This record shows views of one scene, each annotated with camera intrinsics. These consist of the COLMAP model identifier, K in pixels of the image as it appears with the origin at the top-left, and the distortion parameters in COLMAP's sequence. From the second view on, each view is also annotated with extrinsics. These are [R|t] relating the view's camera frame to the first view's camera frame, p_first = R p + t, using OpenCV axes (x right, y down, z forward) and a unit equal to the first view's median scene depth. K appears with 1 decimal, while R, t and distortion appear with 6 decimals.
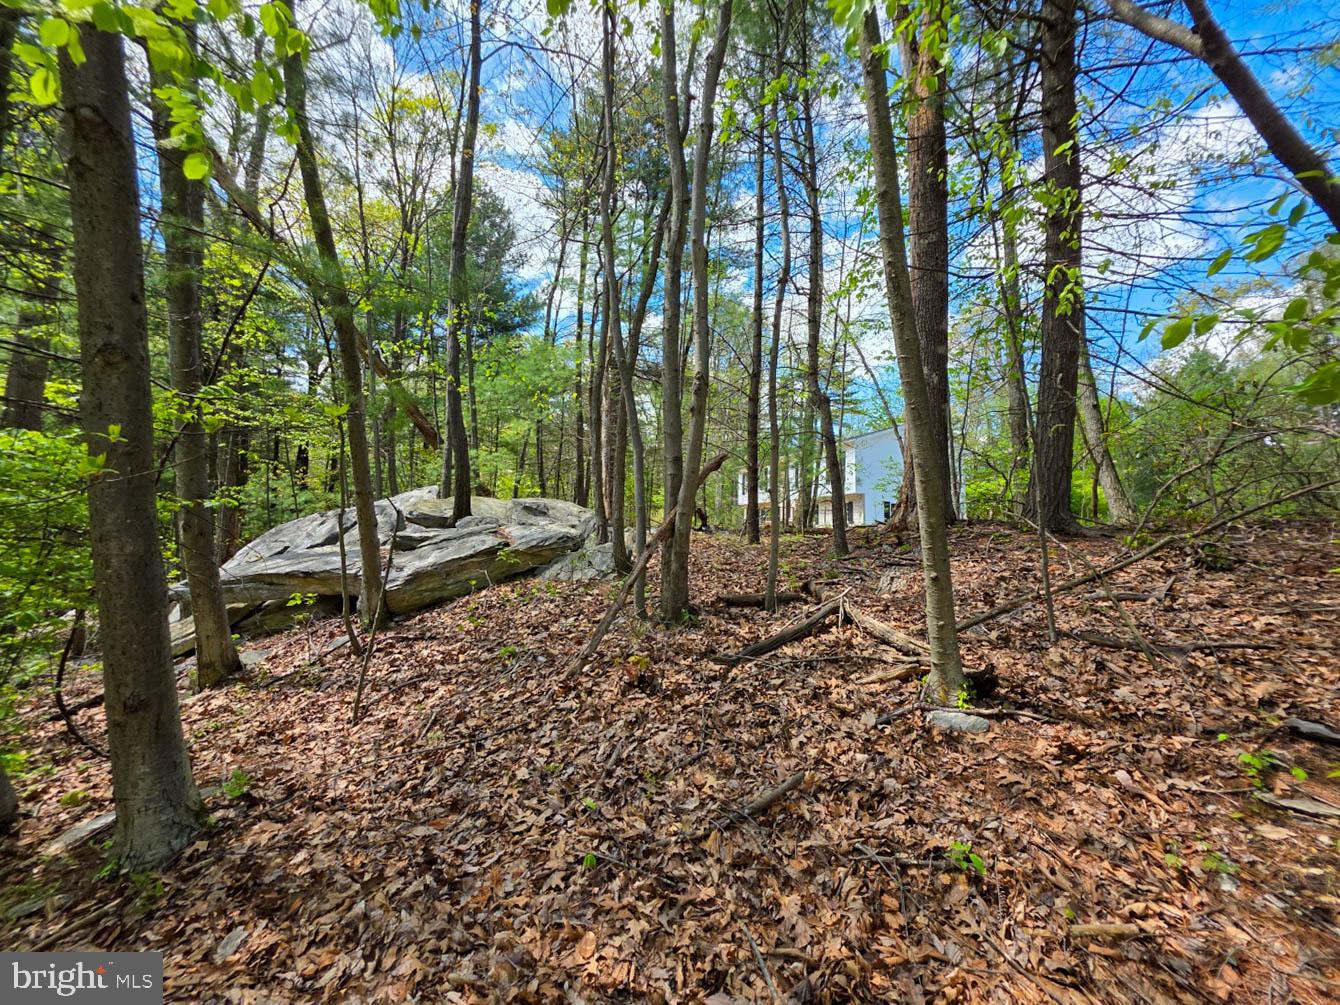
lens RADIAL K [[543.1, 0, 687.7], [0, 543.1, 480.2], [0, 0, 1]] dist [0.001990, 0.000297]
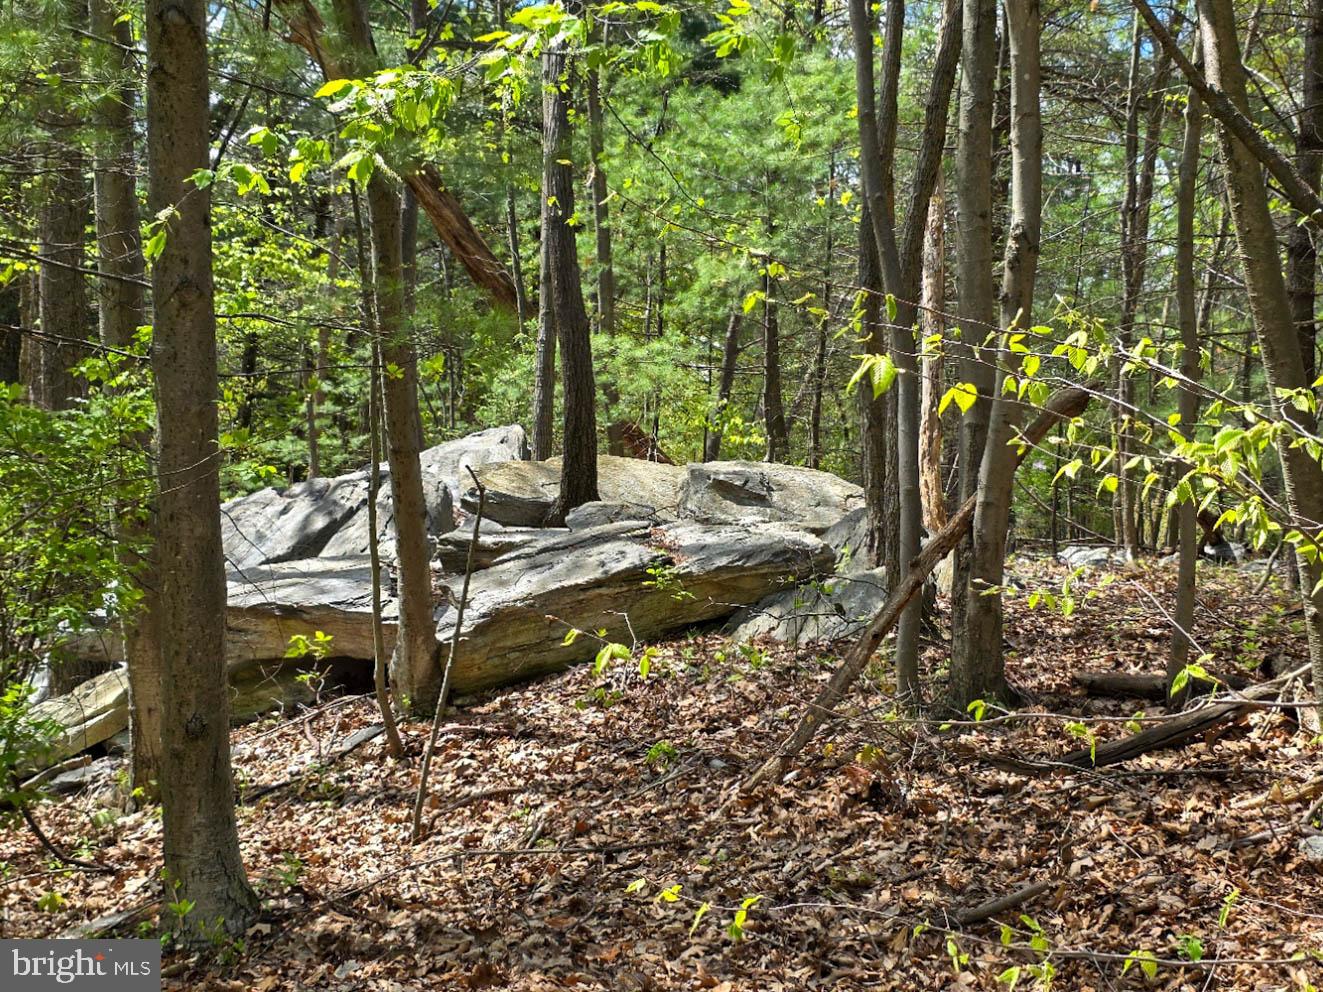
lens RADIAL K [[536.2, 0, 661.6], [0, 536.2, 494.9], [0, 0, 1]] dist [0.001990, 0.000297]
pose [[0.967216, 0.019442, -0.253208, -0.221033], [-0.005415, 0.998417, 0.055975, 0.033508], [0.253896, -0.052769, 0.965791, 0.549531]]
